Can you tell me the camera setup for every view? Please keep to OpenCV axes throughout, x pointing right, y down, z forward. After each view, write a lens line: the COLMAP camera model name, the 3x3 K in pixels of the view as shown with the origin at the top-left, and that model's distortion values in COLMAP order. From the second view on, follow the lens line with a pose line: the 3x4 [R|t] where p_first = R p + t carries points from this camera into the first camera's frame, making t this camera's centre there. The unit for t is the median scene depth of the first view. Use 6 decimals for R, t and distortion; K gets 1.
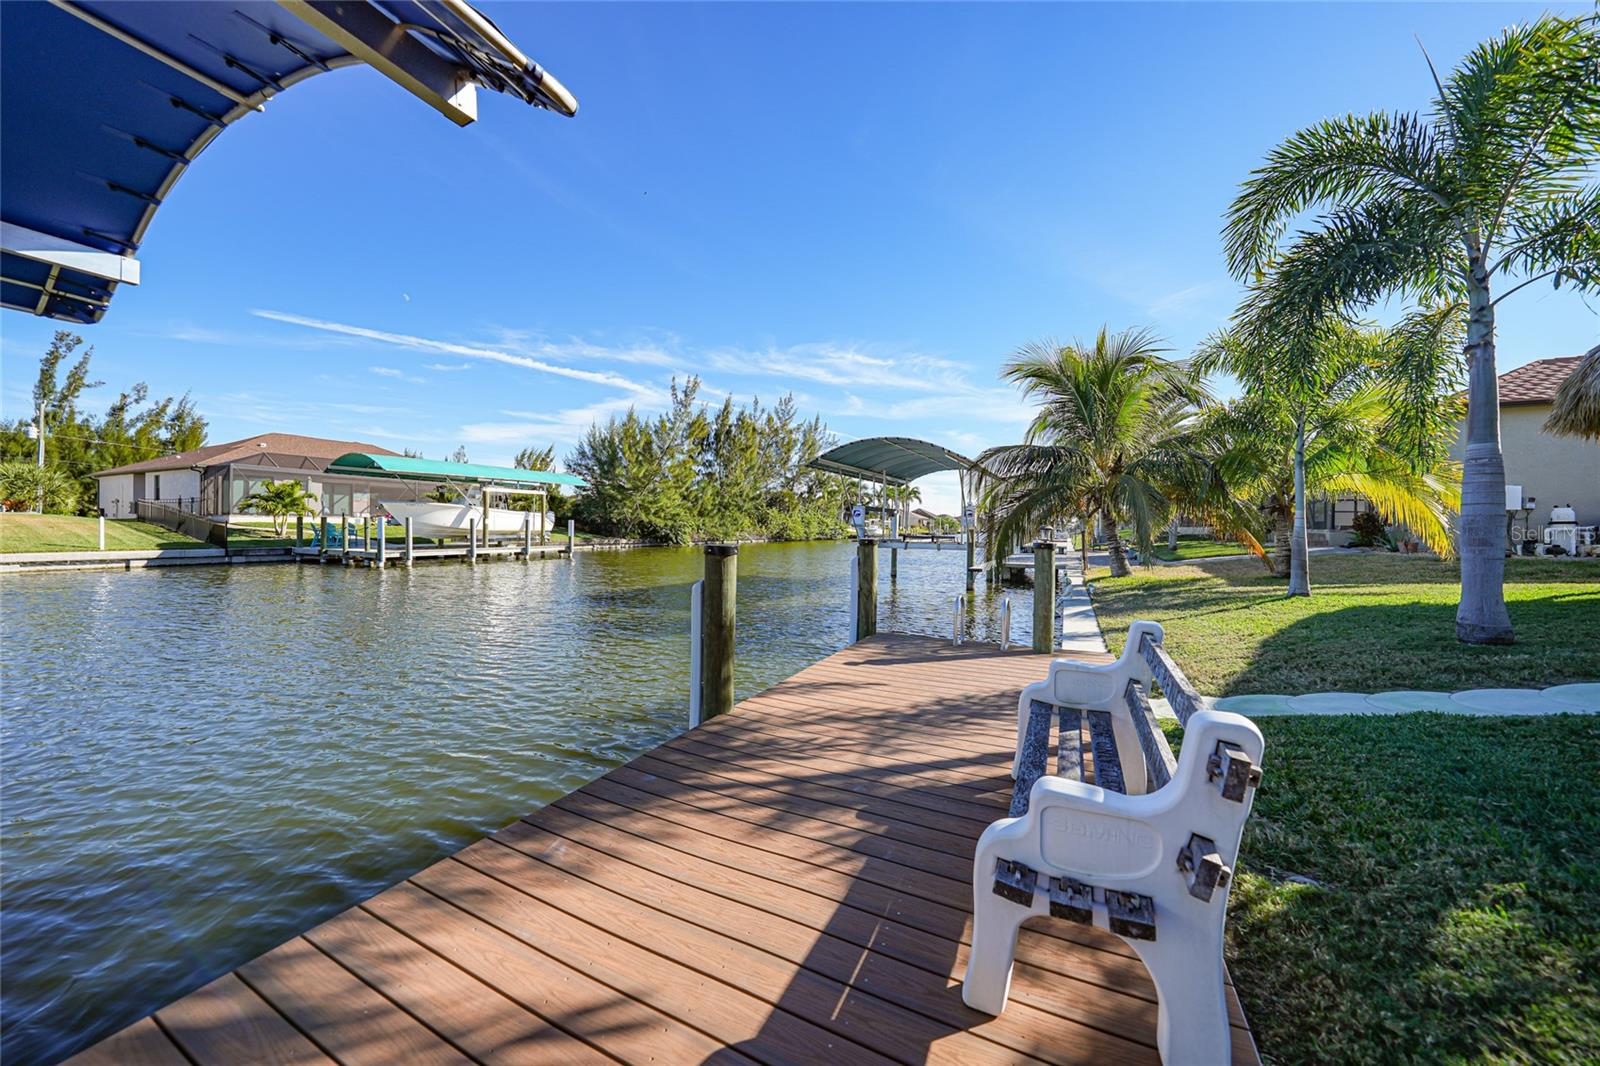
lens RADIAL K [[563.9, 0, 798.1], [0, 563.9, 524.2], [0, 0, 1]] dist [-0.023589, 0.005397]
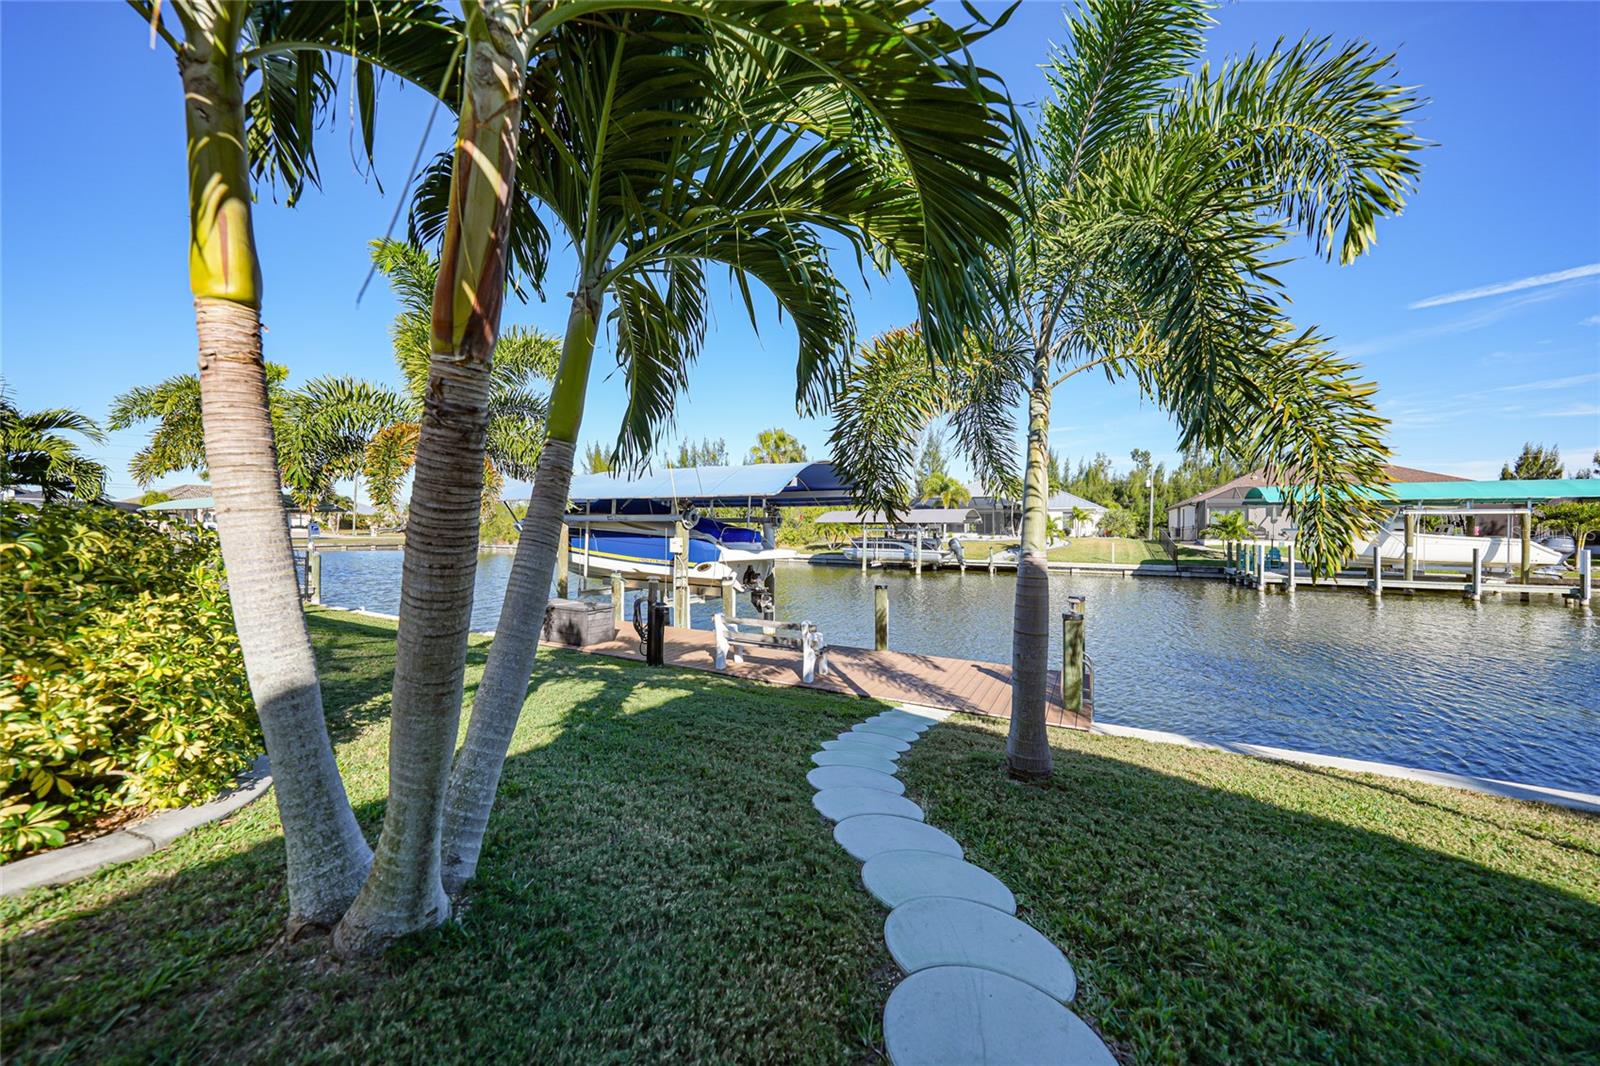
lens RADIAL K [[563.9, 0, 789.4], [0, 563.9, 528.6], [0, 0, 1]] dist [-0.023589, 0.005397]
pose [[-0.051617, -0.008337, -0.998632, 0.351802], [-0.002418, 0.999963, -0.008223, -0.030077], [0.998664, 0.001991, -0.051635, 0.102705]]
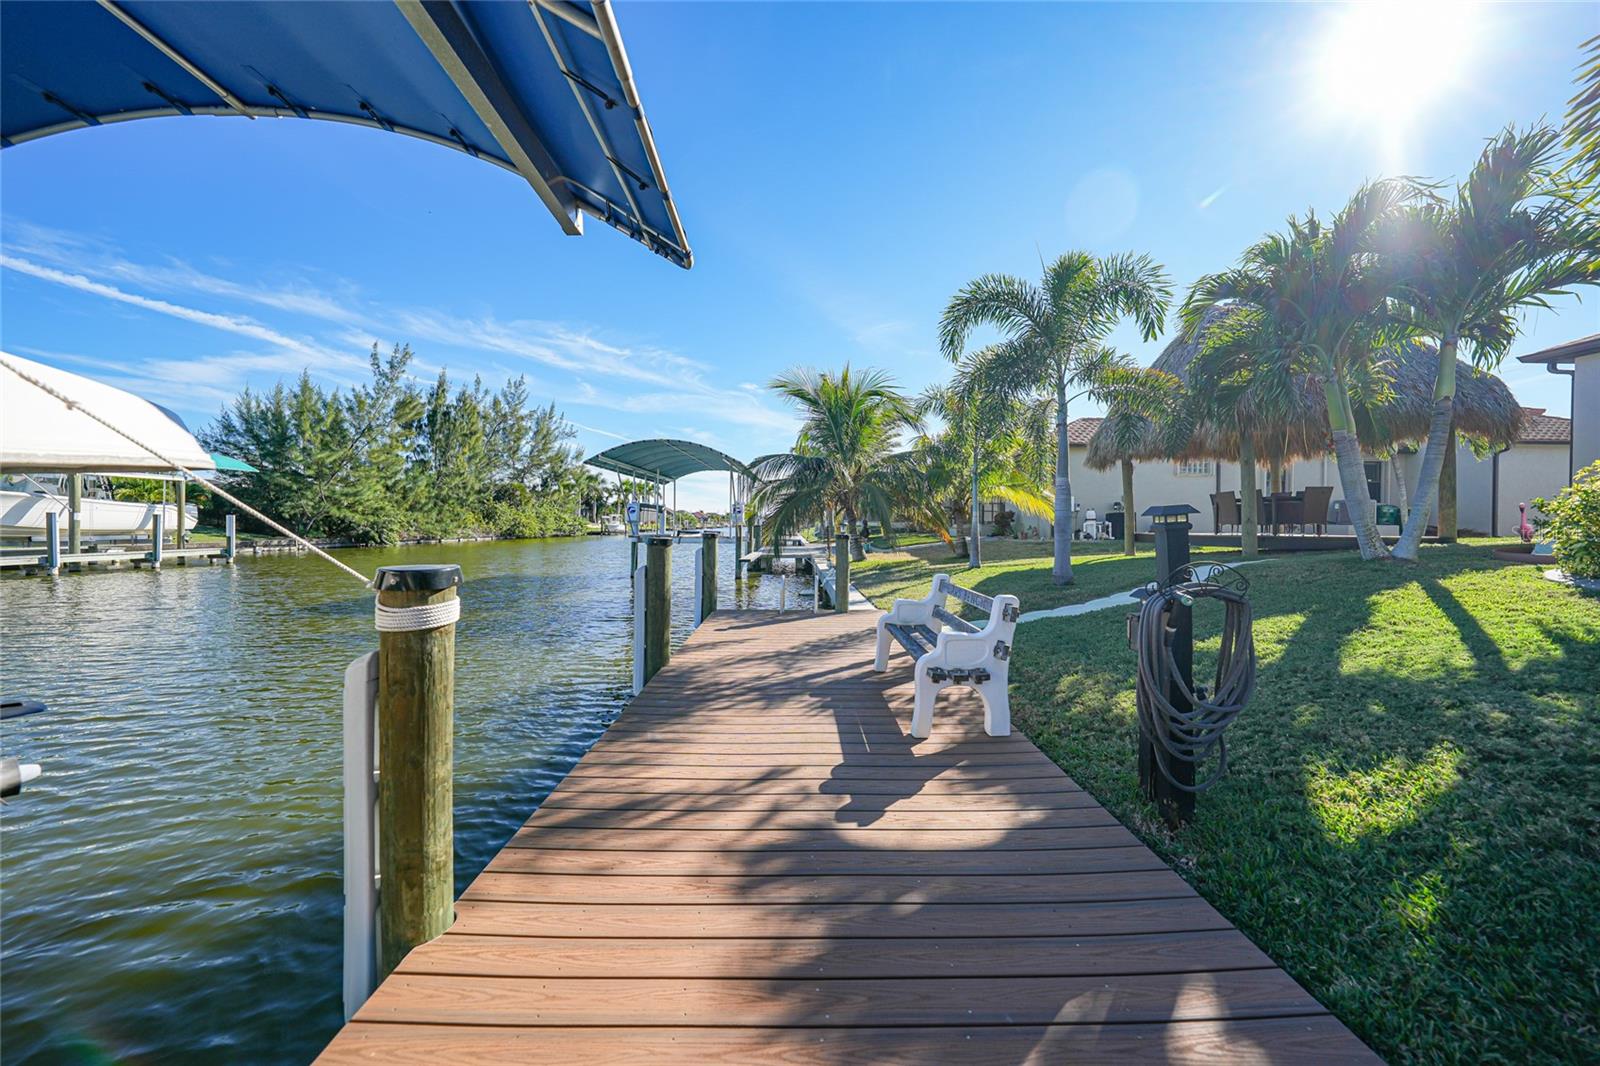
lens RADIAL K [[563.9, 0, 810.1], [0, 563.9, 527.8], [0, 0, 1]] dist [-0.023589, 0.005397]
pose [[0.885190, -0.006990, 0.465178, -0.063961], [0.000184, 0.999892, 0.014675, -0.000889], [-0.465231, -0.012904, 0.885096, -0.045582]]
